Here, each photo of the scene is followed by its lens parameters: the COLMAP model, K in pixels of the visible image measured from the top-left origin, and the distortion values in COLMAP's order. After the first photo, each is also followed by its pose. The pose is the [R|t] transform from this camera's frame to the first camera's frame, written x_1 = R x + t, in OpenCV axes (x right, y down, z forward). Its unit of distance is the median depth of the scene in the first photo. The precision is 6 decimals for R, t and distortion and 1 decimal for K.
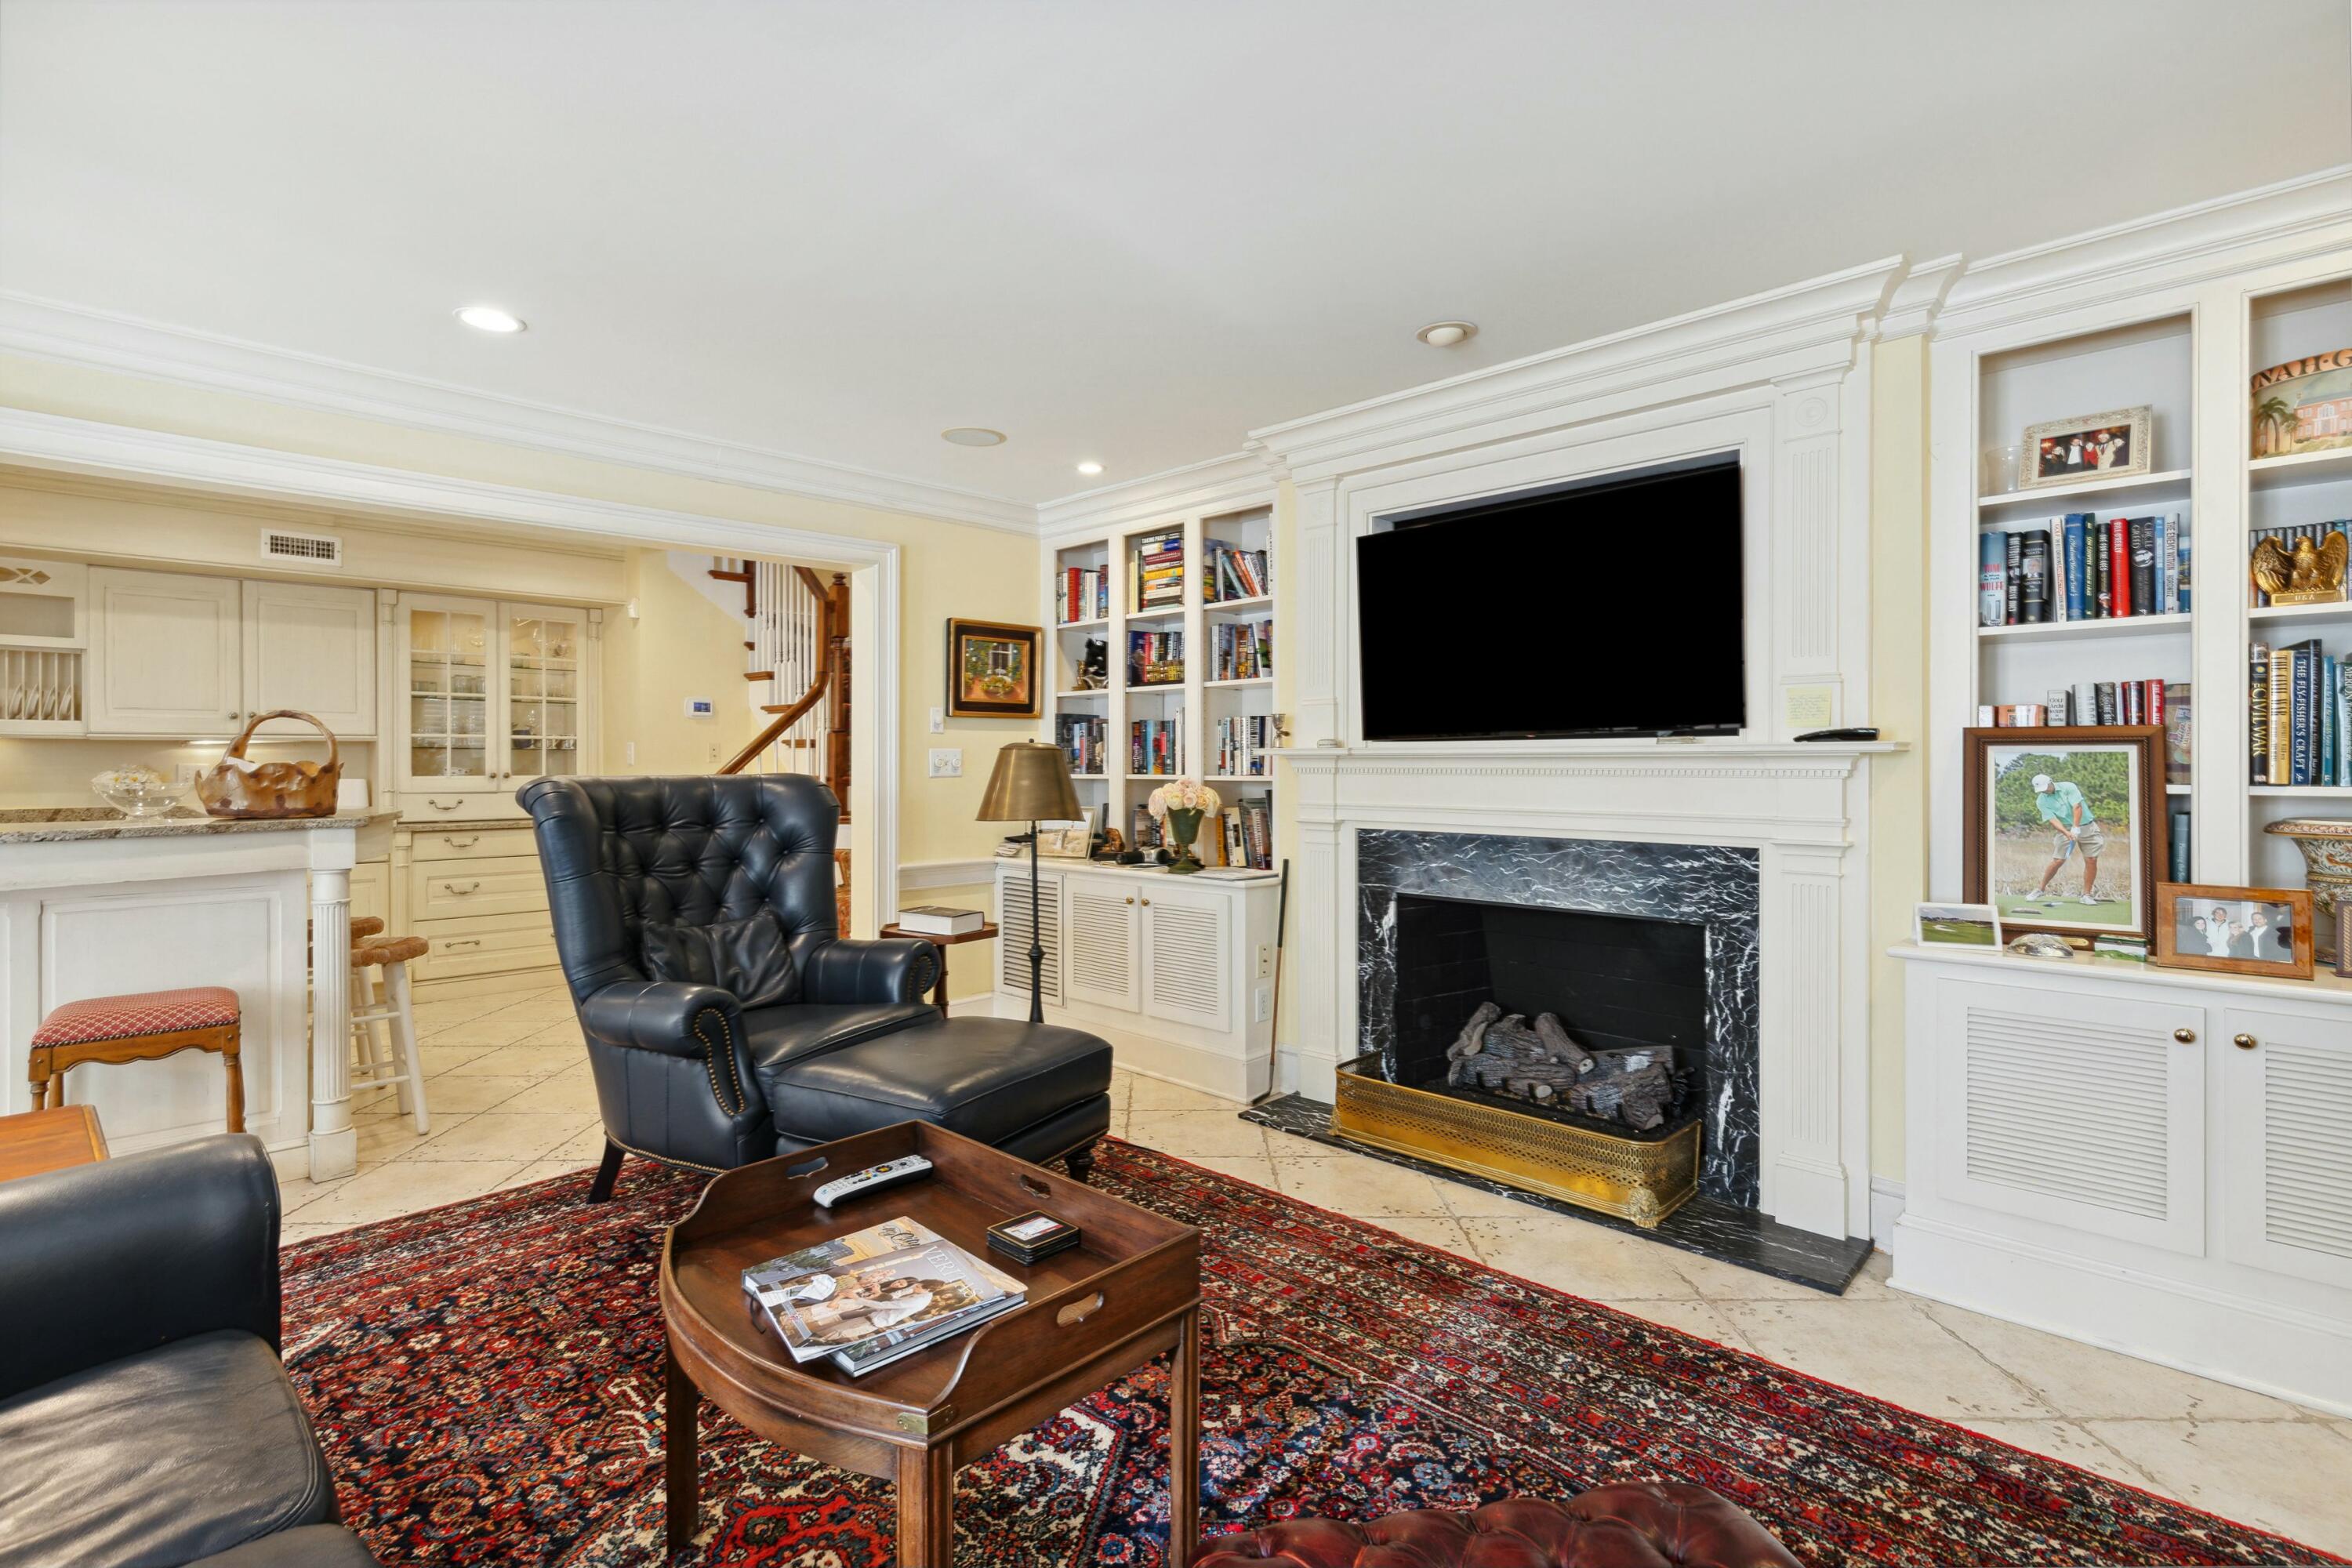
lens RADIAL K [[1087.1, 0, 1159.2], [0, 1087.1, 764.6], [0, 0, 1]] dist [0.009193, -0.000936]
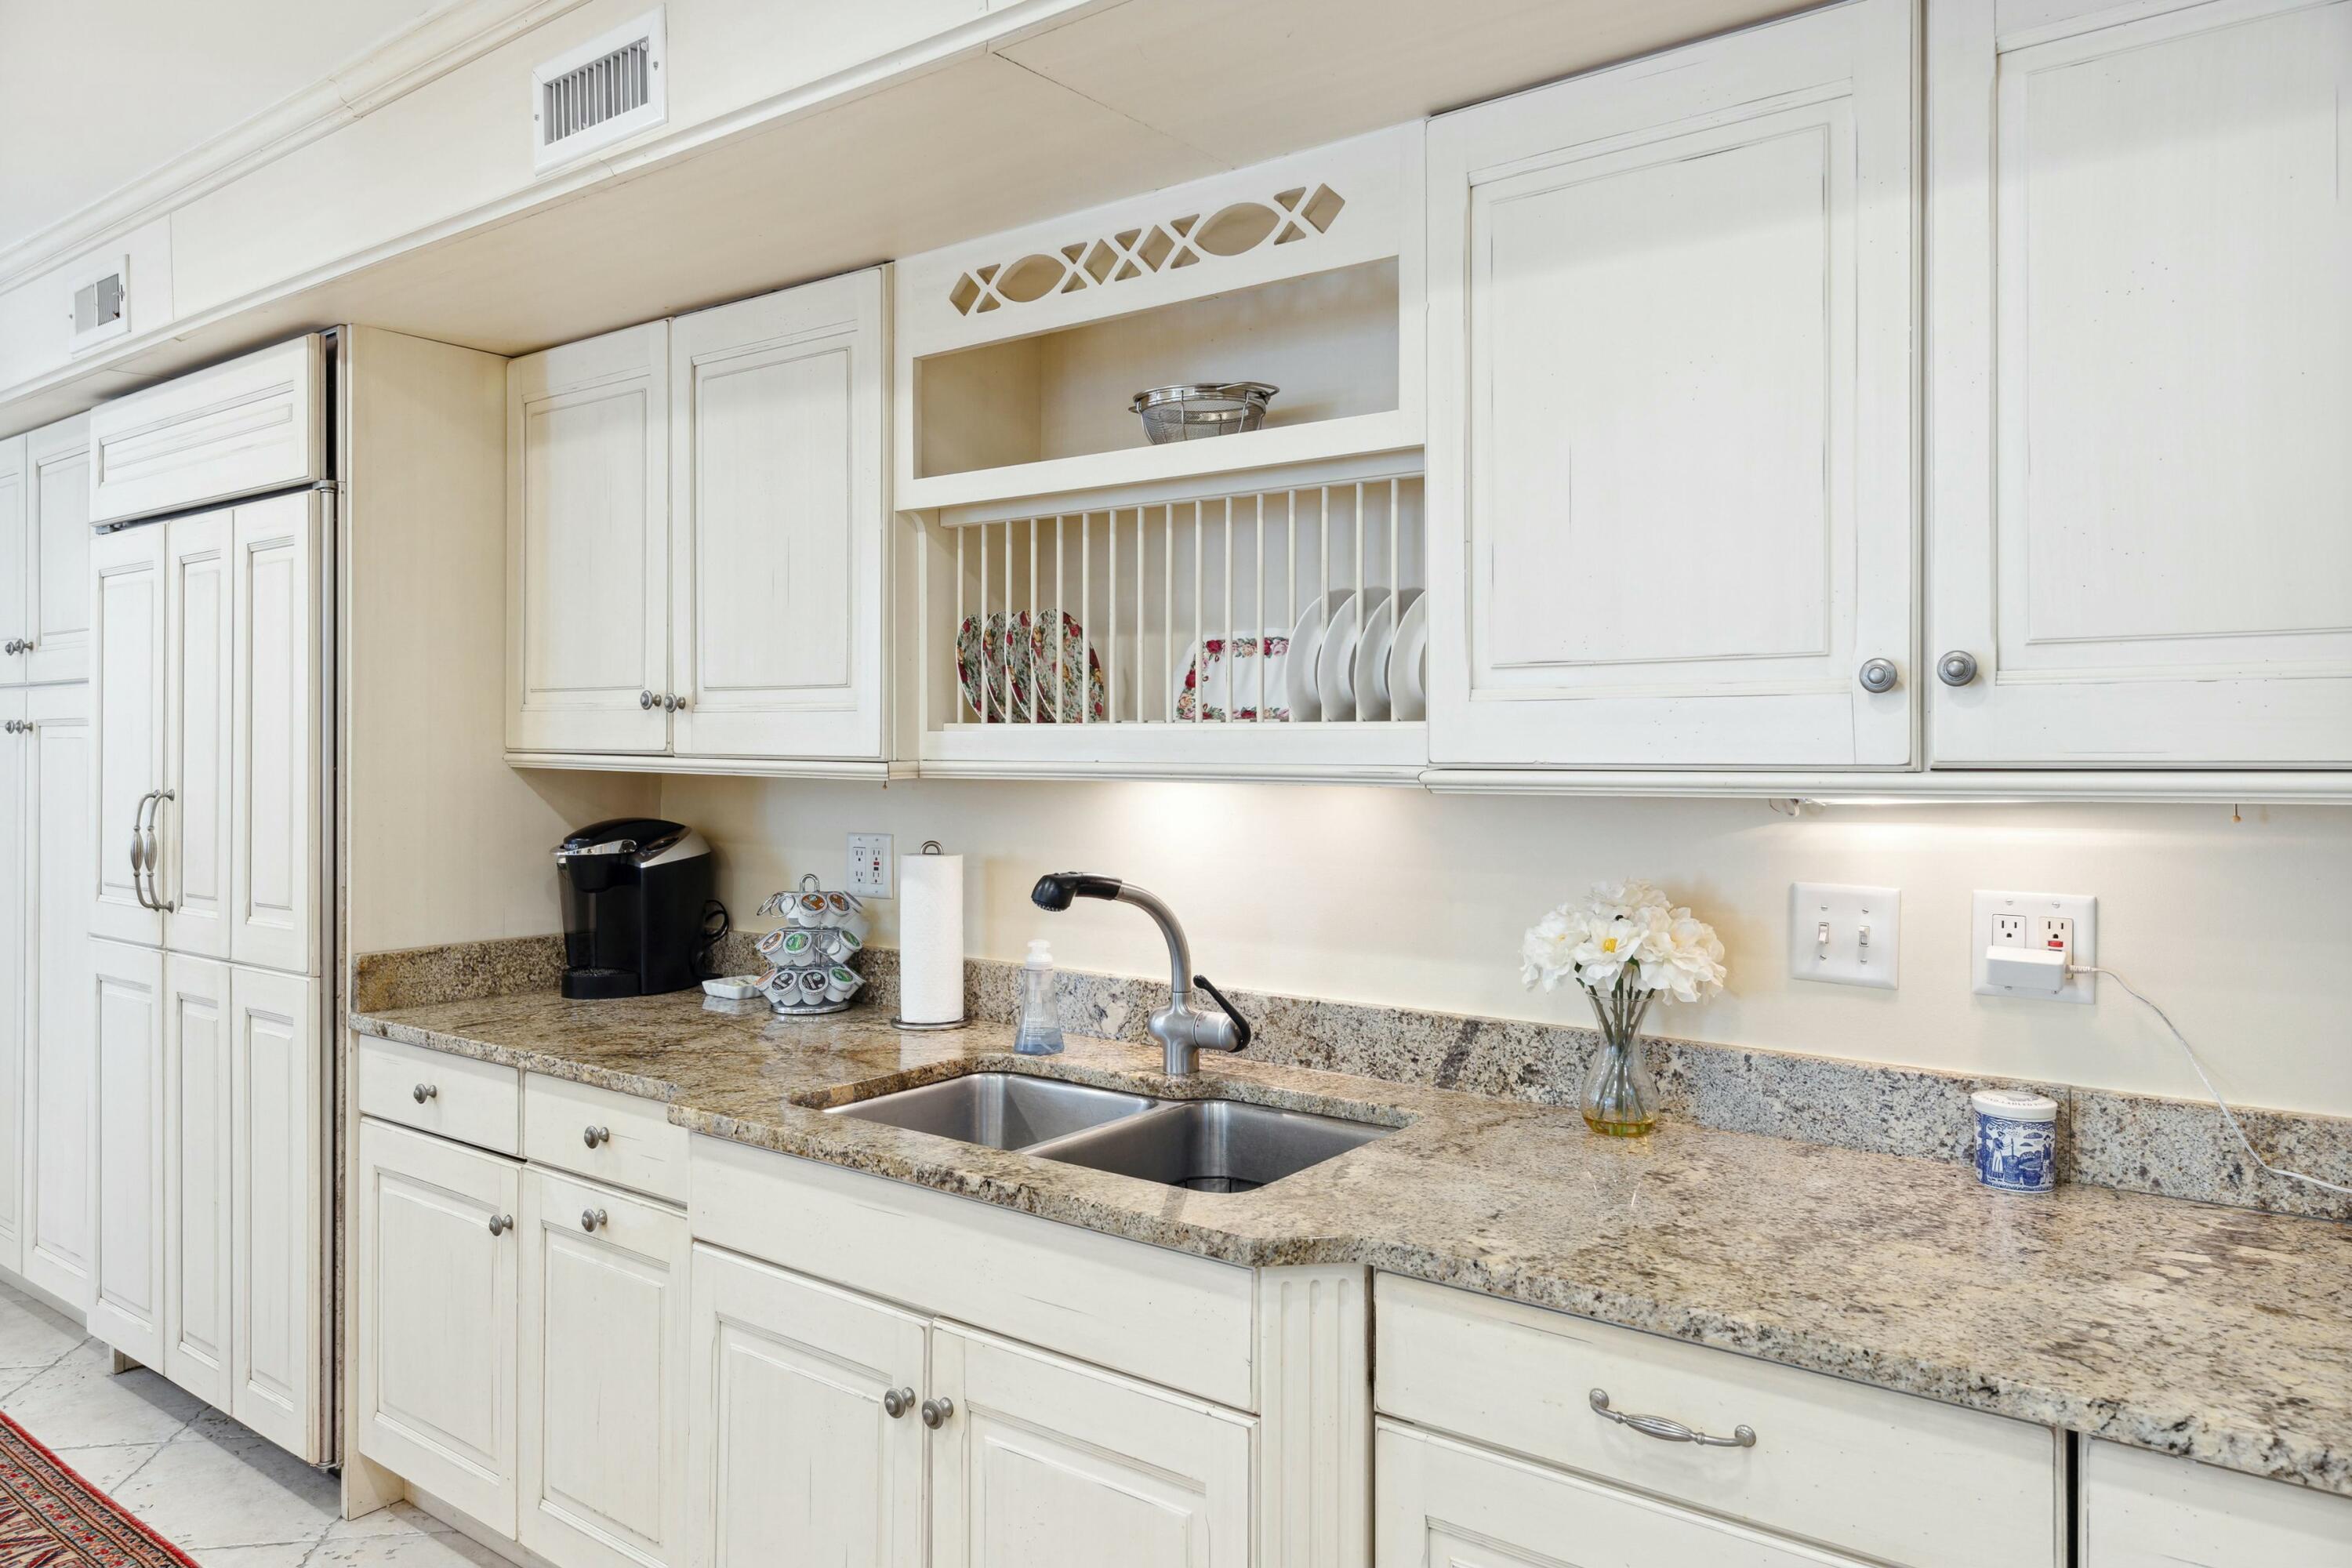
lens RADIAL K [[1544.5, 0, 1169.3], [0, 1544.5, 770.4], [0, 0, 1]] dist [0.011082, 0.001831]
pose [[0.129639, 0.013016, -0.991476, -0.958014], [-0.005921, 0.999906, 0.012353, -0.050172], [0.991544, 0.004269, 0.129704, 1.373023]]
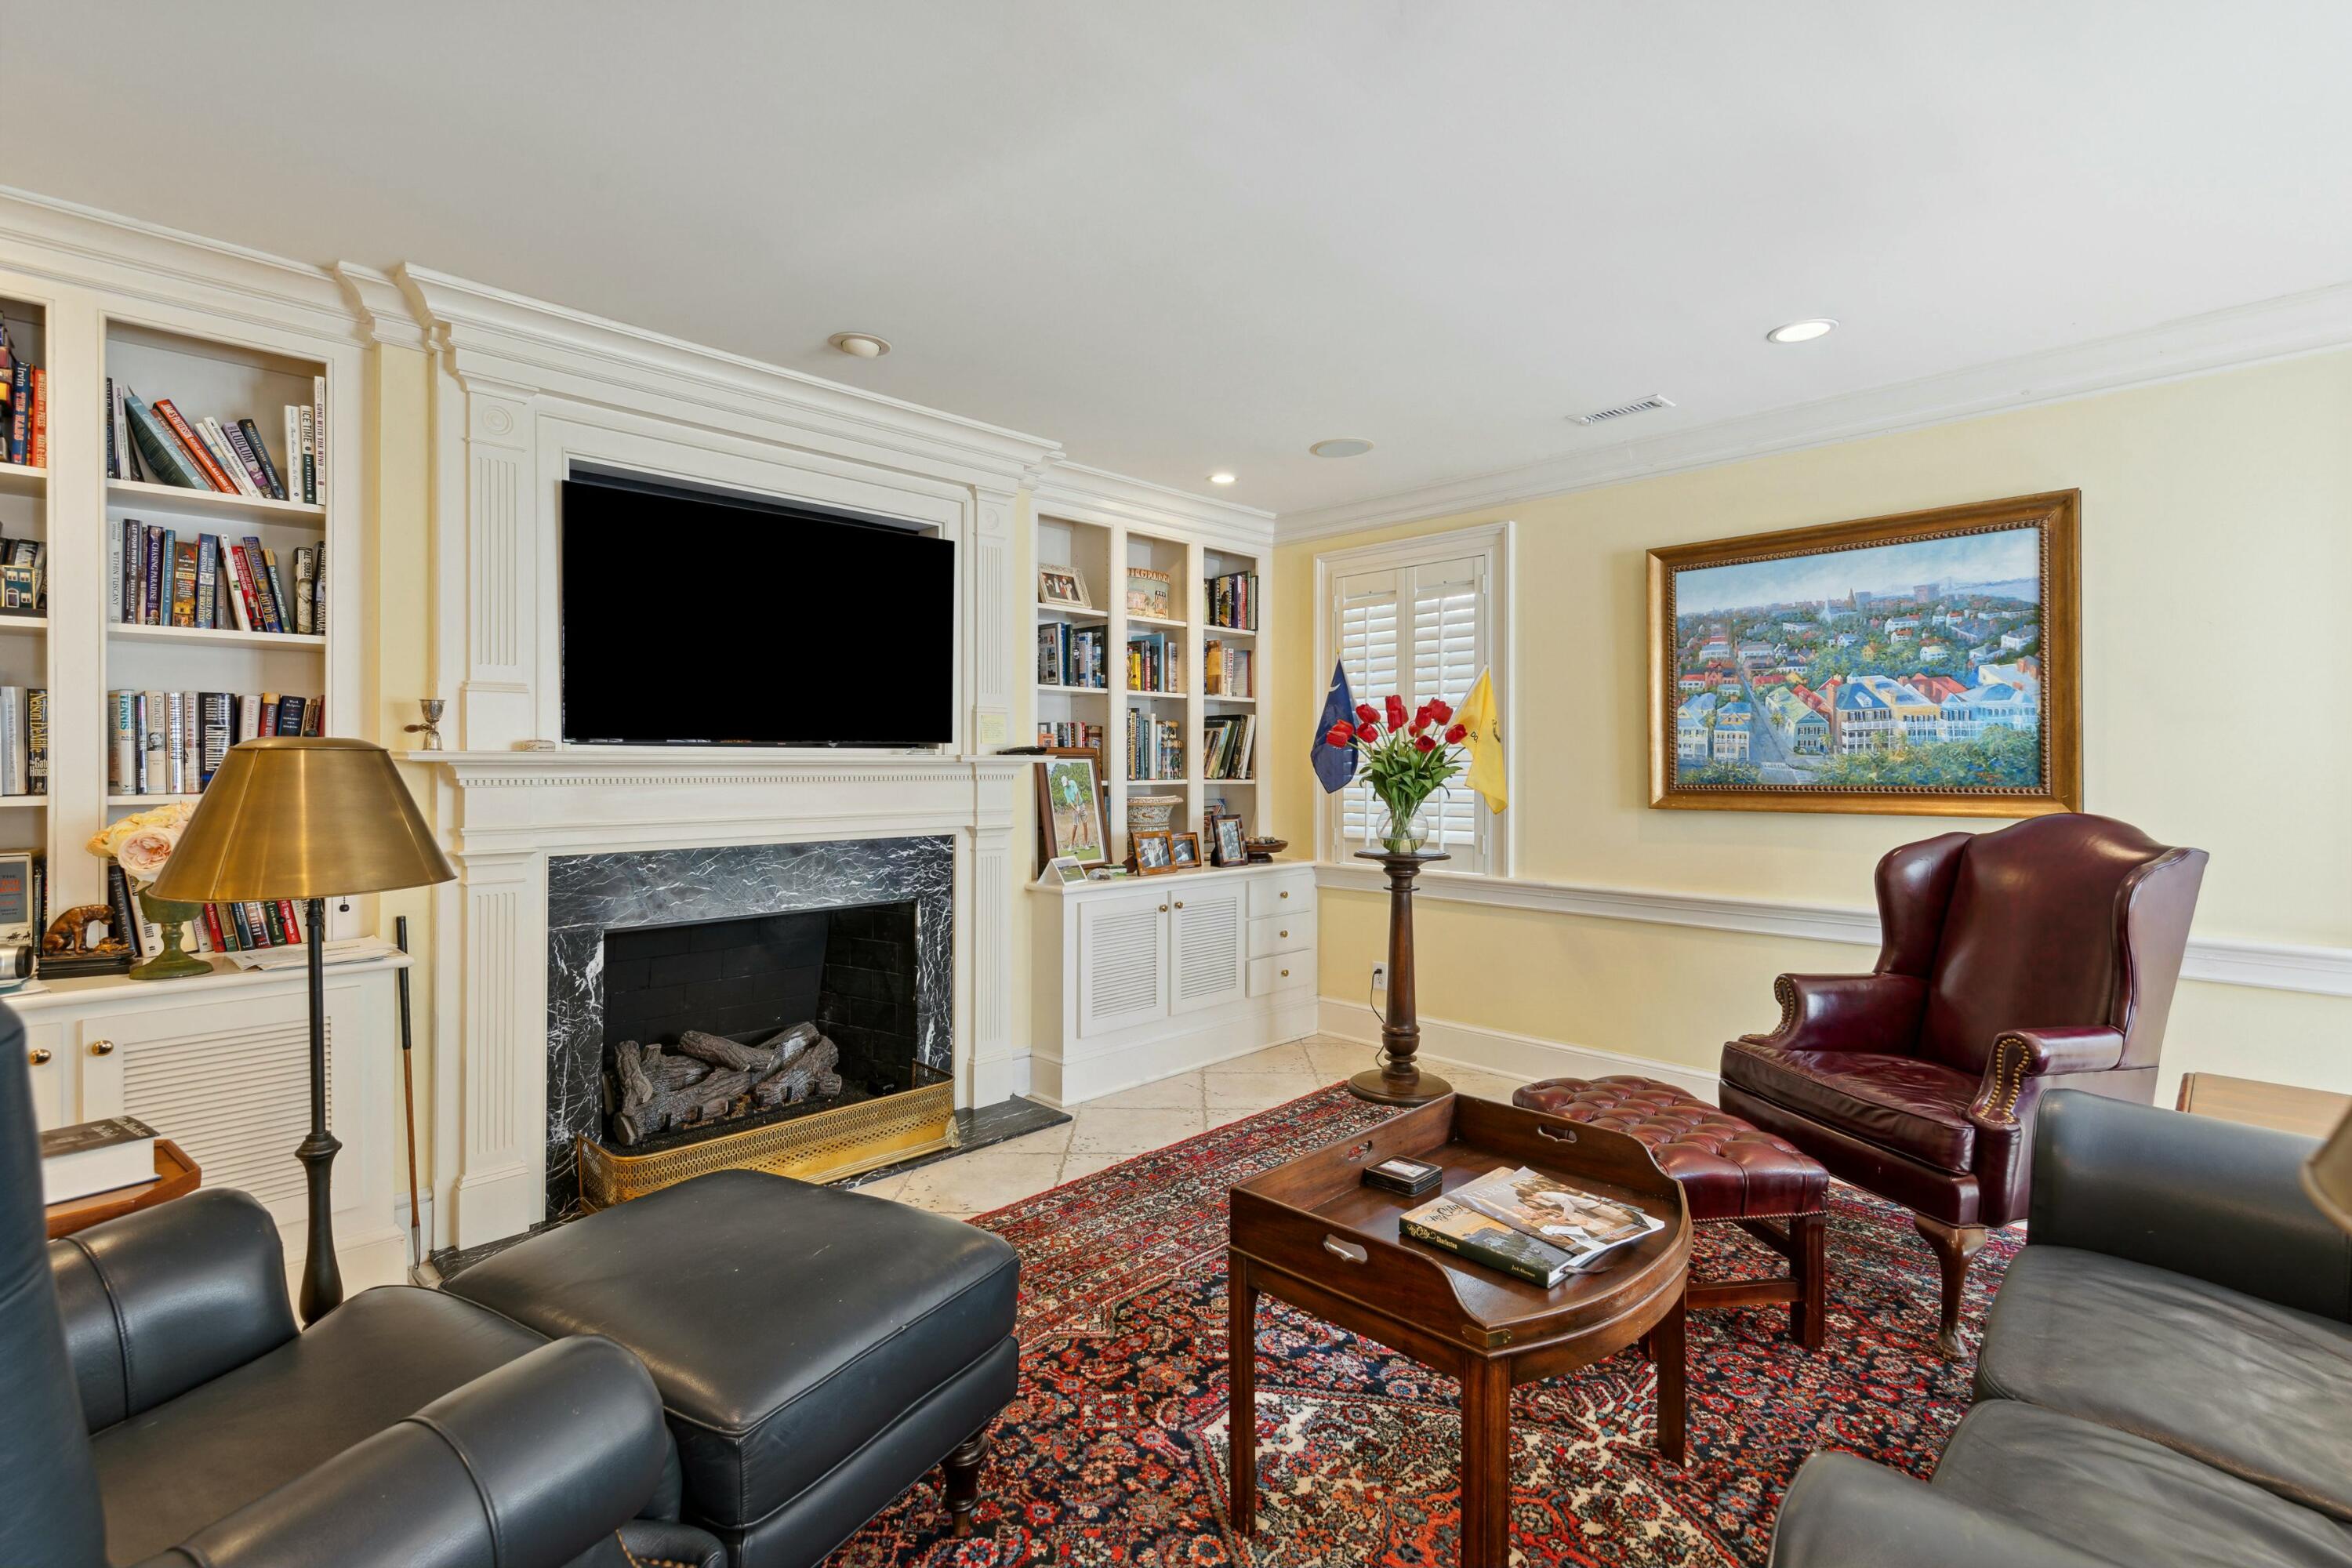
lens RADIAL K [[1081.0, 0, 1172.0], [0, 1081.0, 764.5], [0, 0, 1]] dist [-0.002916, 0.000304]
pose [[0.011577, 0.000920, 0.999933, -0.670270], [0.003207, 0.999994, -0.000958, -0.004865], [-0.999928, 0.003218, 0.011574, 0.643664]]
